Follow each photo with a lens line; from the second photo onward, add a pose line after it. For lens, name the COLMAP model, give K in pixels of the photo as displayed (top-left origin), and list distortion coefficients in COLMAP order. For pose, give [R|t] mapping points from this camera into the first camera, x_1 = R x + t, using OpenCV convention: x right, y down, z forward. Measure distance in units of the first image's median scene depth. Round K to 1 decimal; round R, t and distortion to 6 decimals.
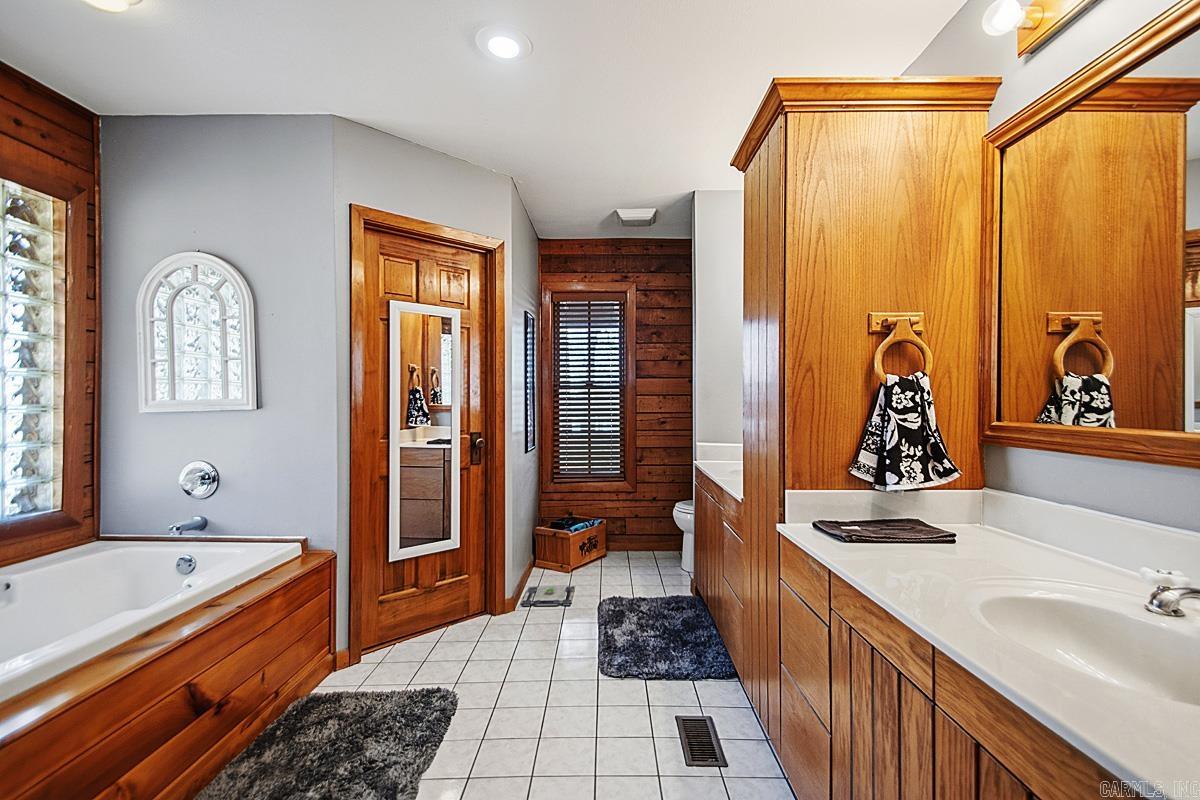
lens RADIAL K [[559.7, 0, 603.2], [0, 559.7, 402.6], [0, 0, 1]] dist [0.026859, -0.013397]
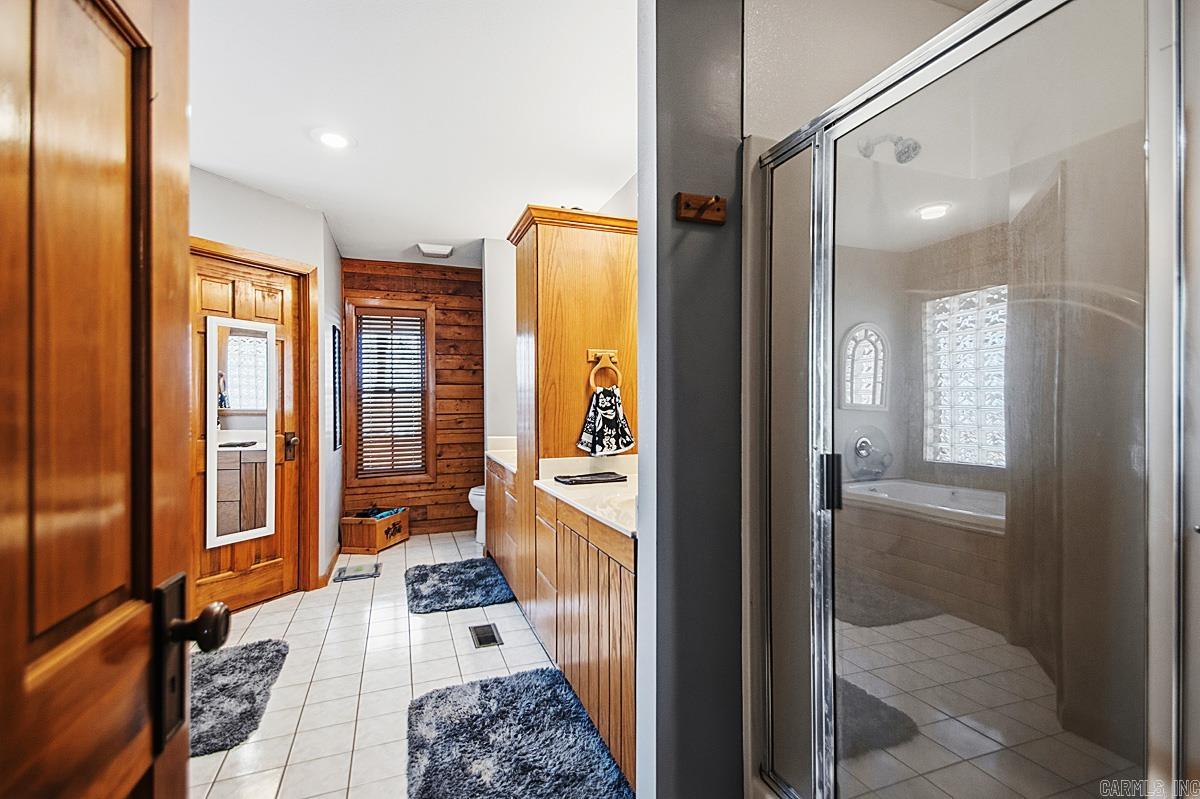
lens RADIAL K [[559.7, 0, 617.2], [0, 559.7, 402.3], [0, 0, 1]] dist [0.026859, -0.013397]
pose [[0.929111, -0.004896, 0.369769, -0.035013], [0.007275, 0.999961, -0.005039, 0.003001], [-0.369730, 0.007371, 0.929110, -0.347964]]
